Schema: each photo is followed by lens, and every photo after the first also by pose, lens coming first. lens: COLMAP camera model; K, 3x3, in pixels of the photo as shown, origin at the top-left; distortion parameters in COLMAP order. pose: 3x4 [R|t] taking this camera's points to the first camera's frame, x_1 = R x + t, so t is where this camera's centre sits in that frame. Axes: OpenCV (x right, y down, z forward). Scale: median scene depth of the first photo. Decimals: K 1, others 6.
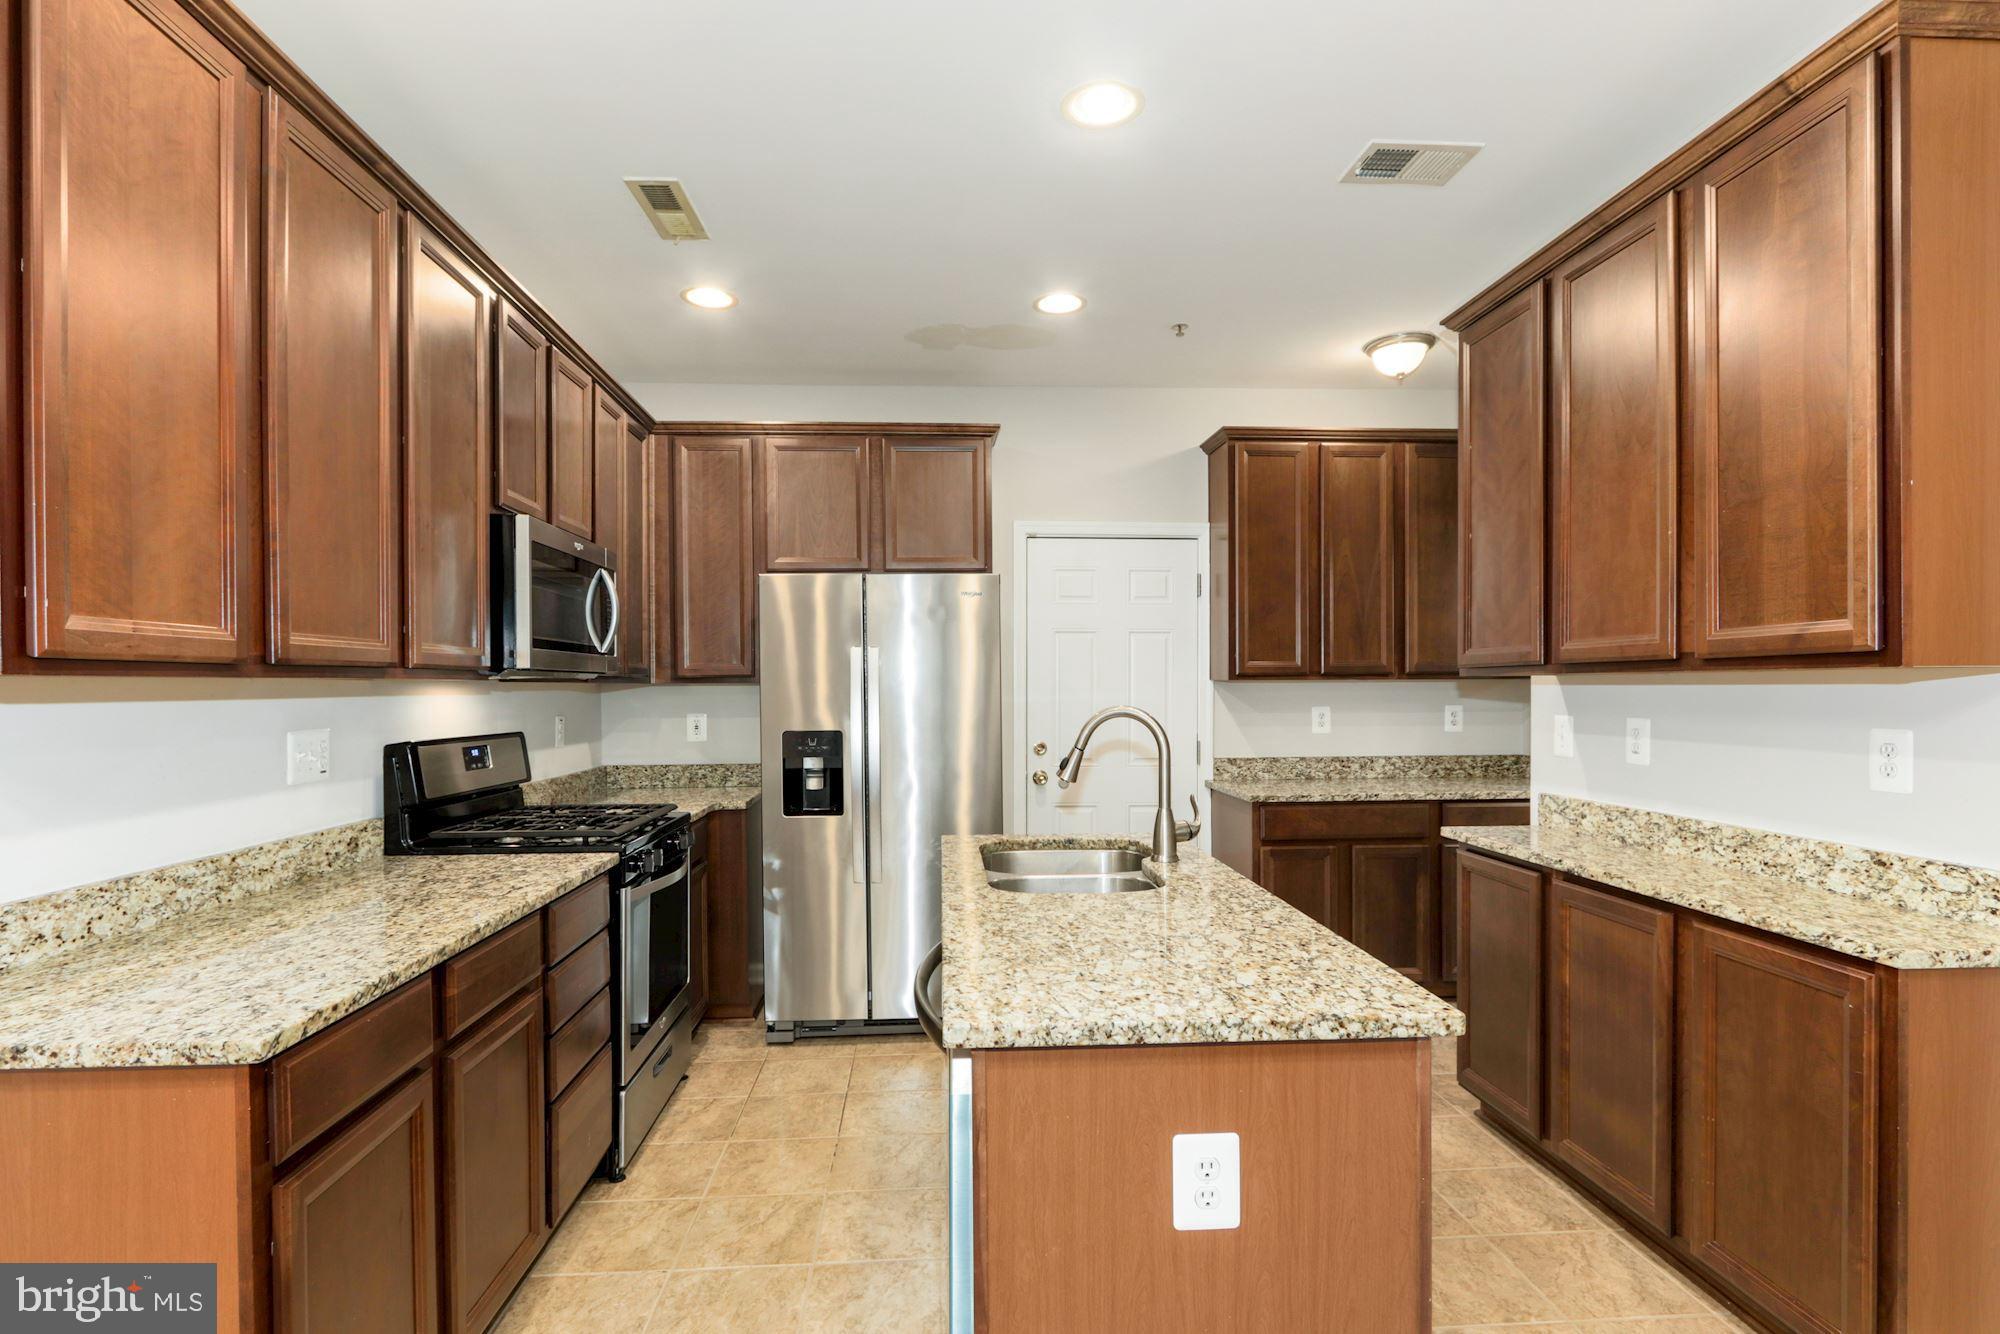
lens RADIAL K [[956.9, 0, 988.9], [0, 956.9, 687.4], [0, 0, 1]] dist [-0.000635, -0.000773]
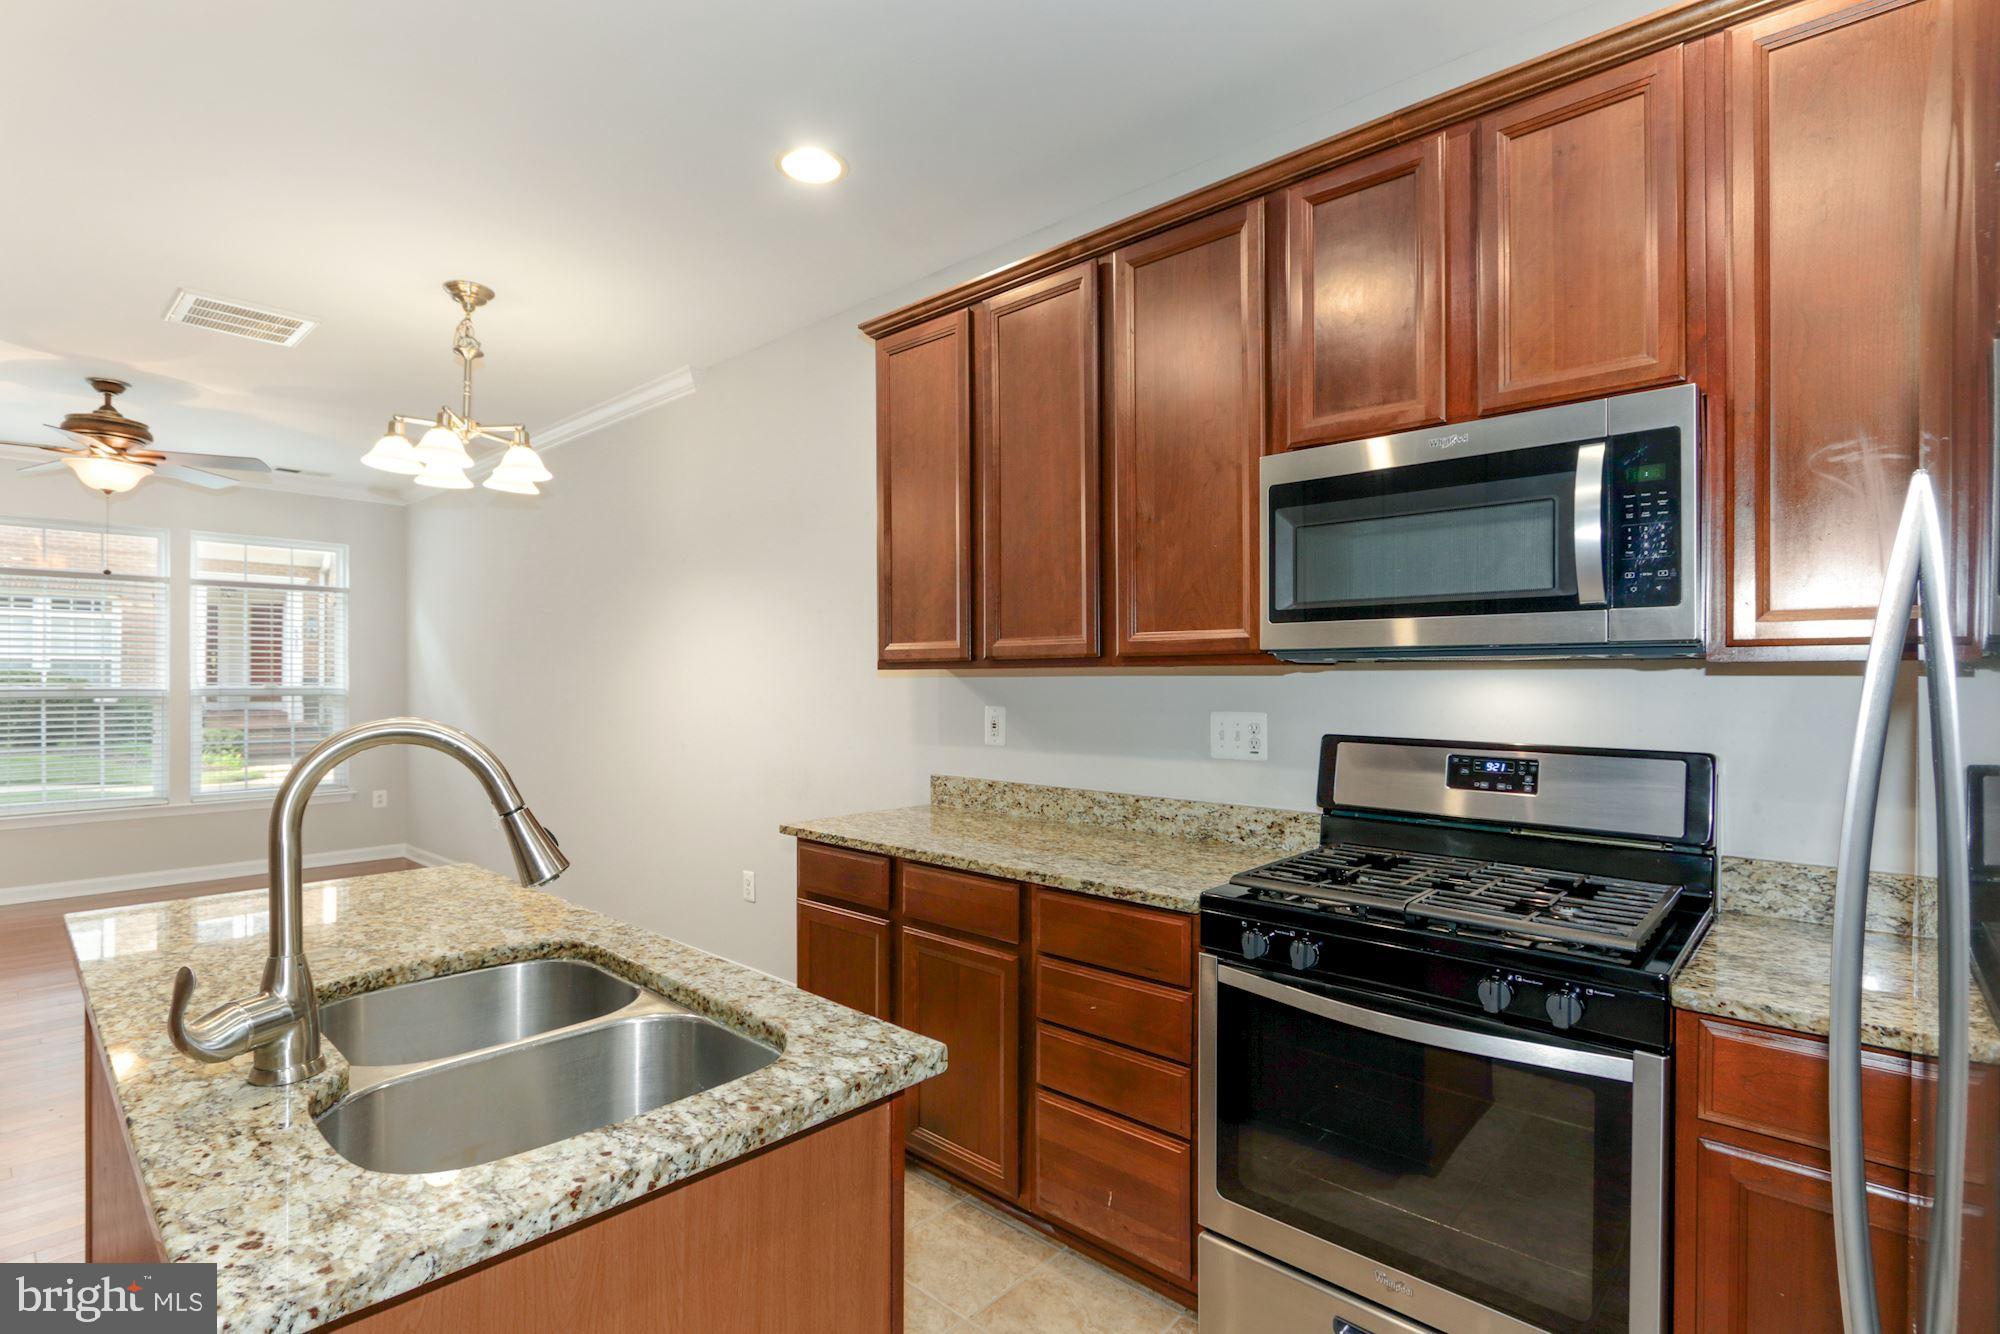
lens RADIAL K [[956.9, 0, 997.6], [0, 956.9, 693.0], [0, 0, 1]] dist [-0.000635, -0.000773]
pose [[-0.717768, 0.015648, -0.696106, 0.281002], [0.003632, 0.999818, 0.018730, -0.000445], [0.696273, 0.010916, -0.717694, 1.707614]]
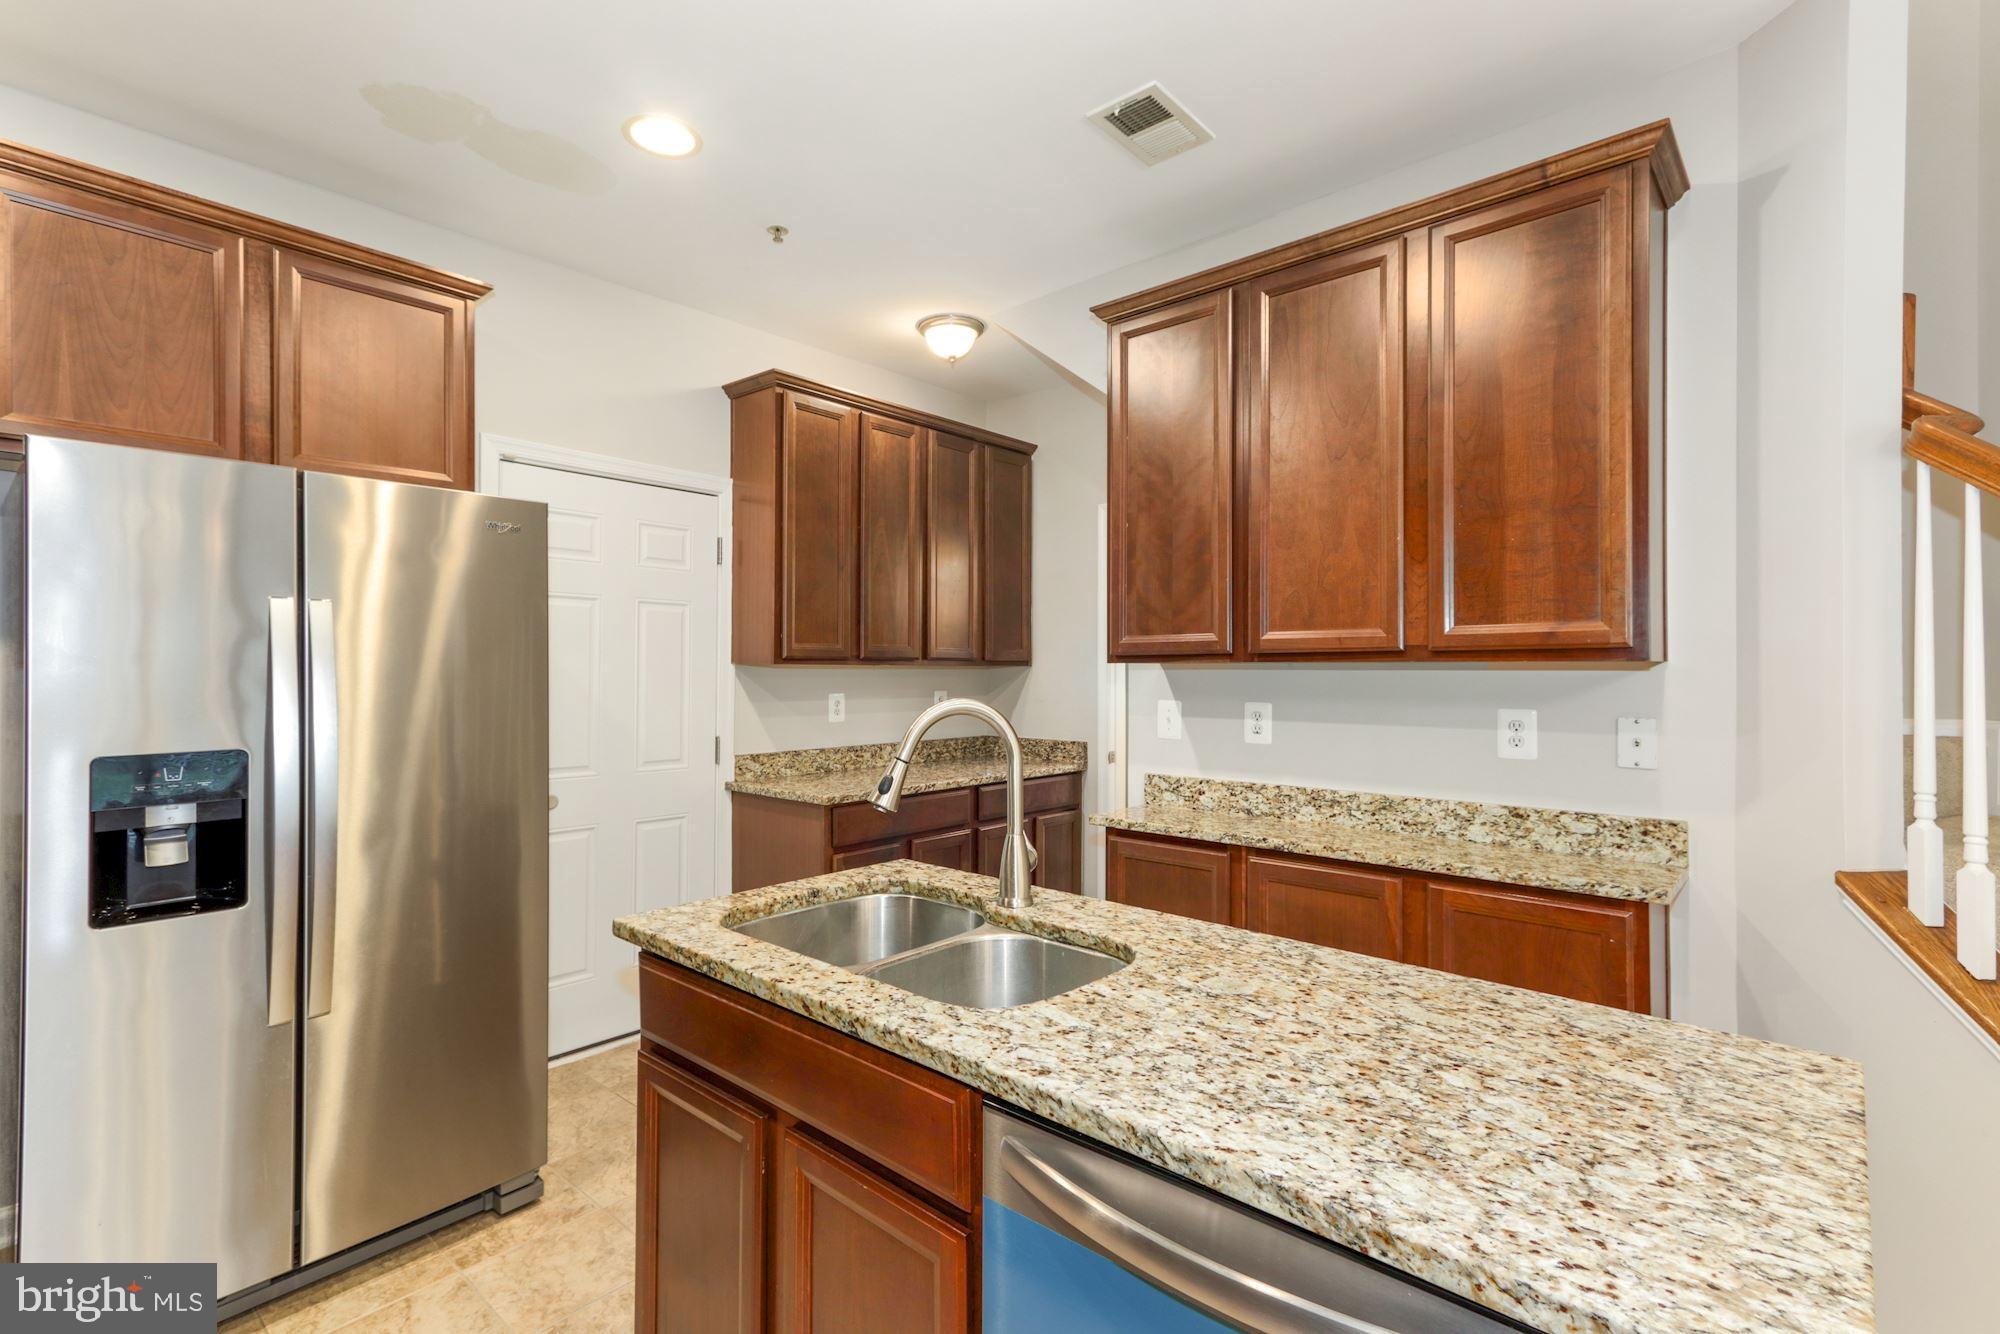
lens RADIAL K [[916.2, 0, 986.9], [0, 916.2, 657.9], [0, 0, 1]] dist [0.018373, -0.002091]
pose [[0.714186, 0.015912, 0.699775, -0.377122], [-0.005427, 0.999837, -0.017196, 0.000225], [-0.699935, 0.008484, 0.714156, 0.552705]]
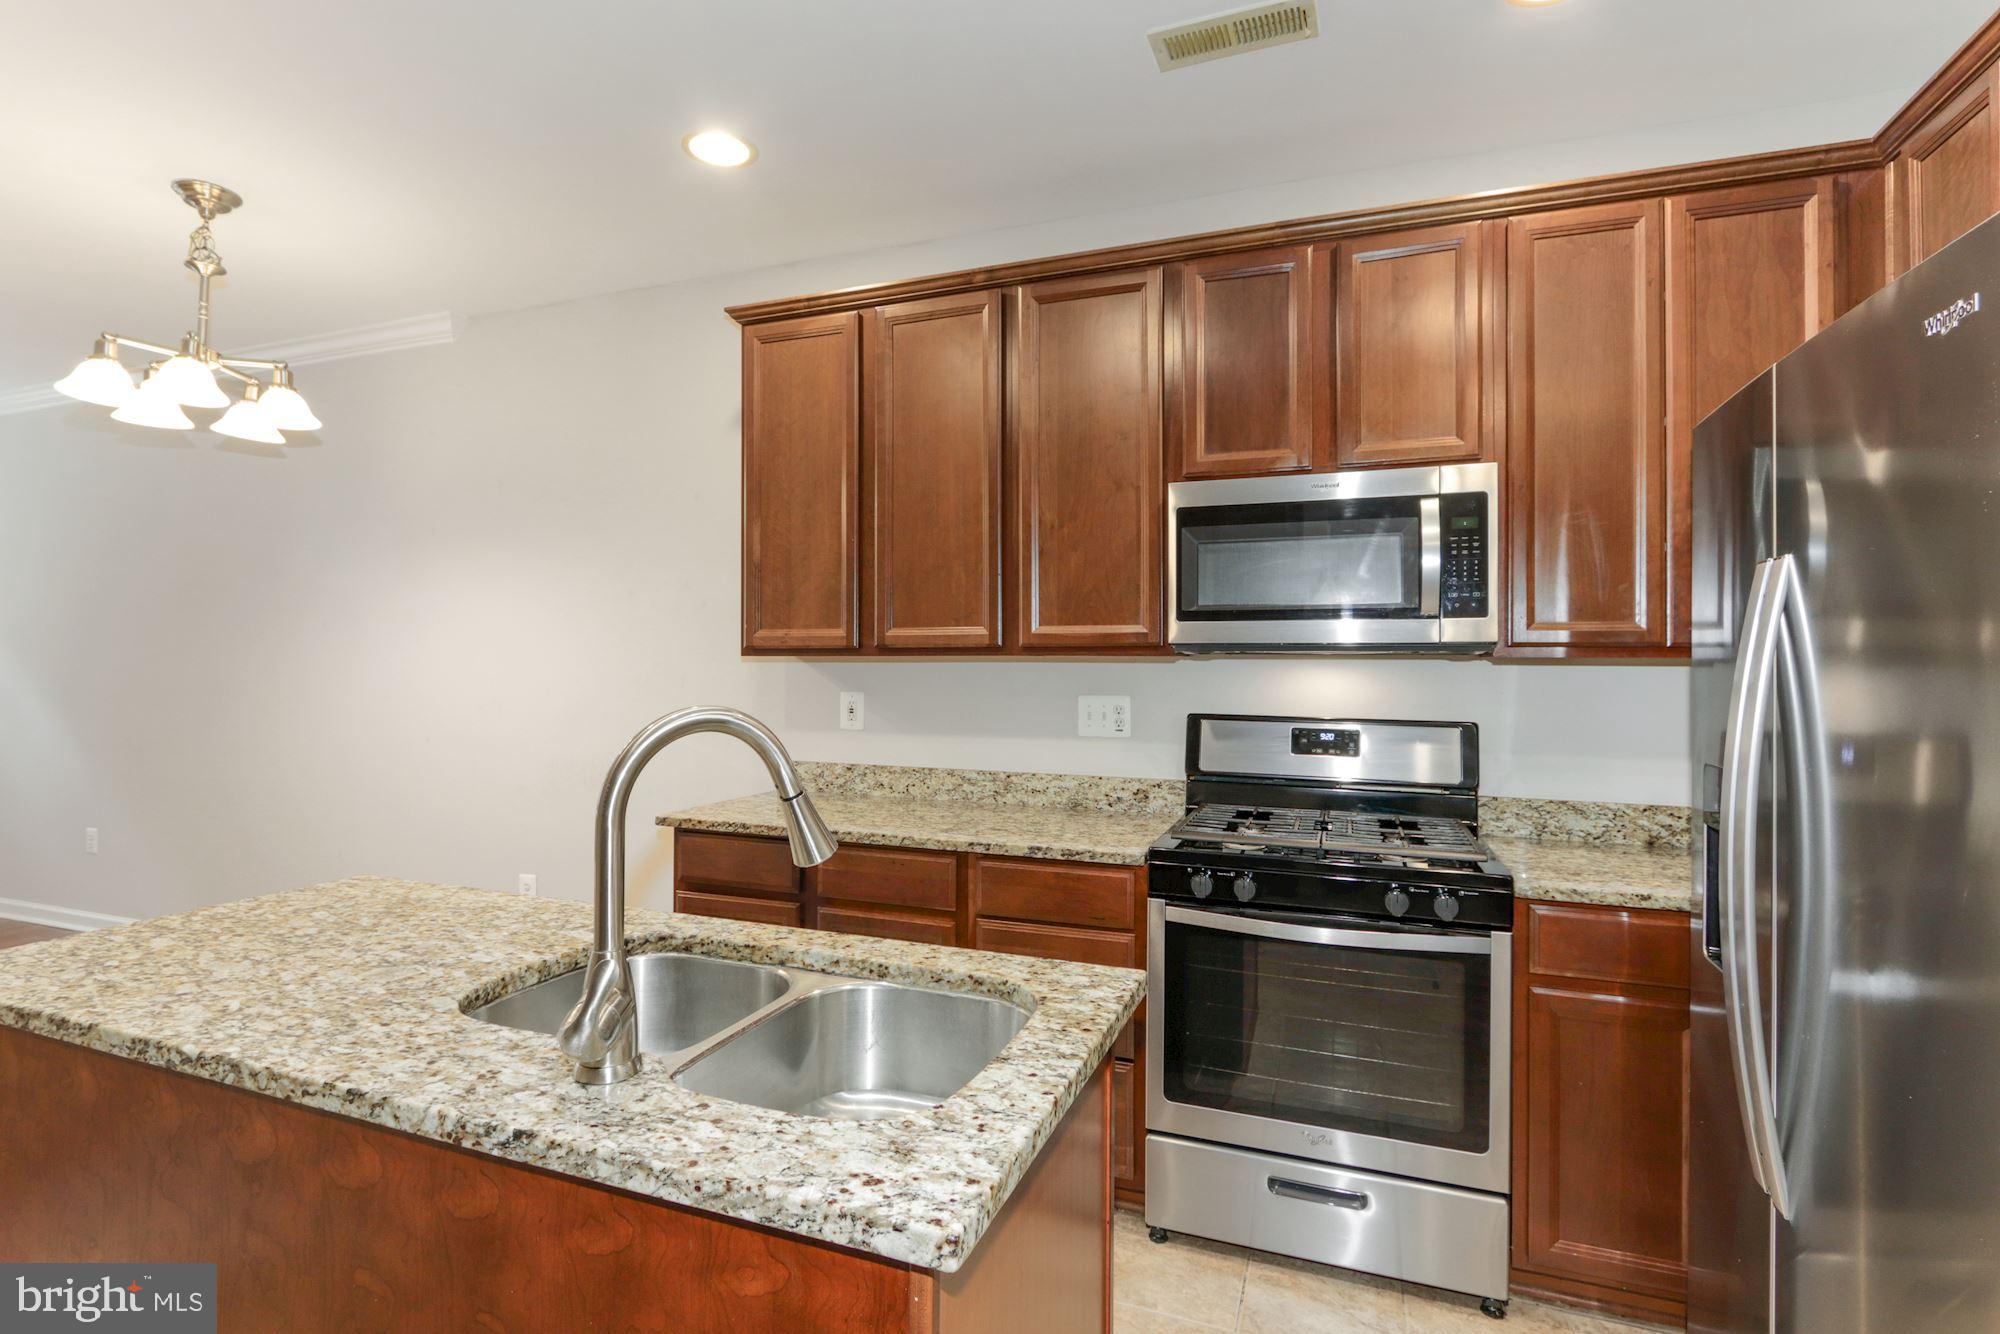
lens RADIAL K [[956.9, 0, 995.7], [0, 956.9, 669.1], [0, 0, 1]] dist [-0.000635, -0.000773]
pose [[-0.402980, 0.006790, -0.915184, 0.560064], [-0.003174, 0.999956, 0.008816, -0.003341], [0.915203, 0.006457, -0.402941, 1.475609]]
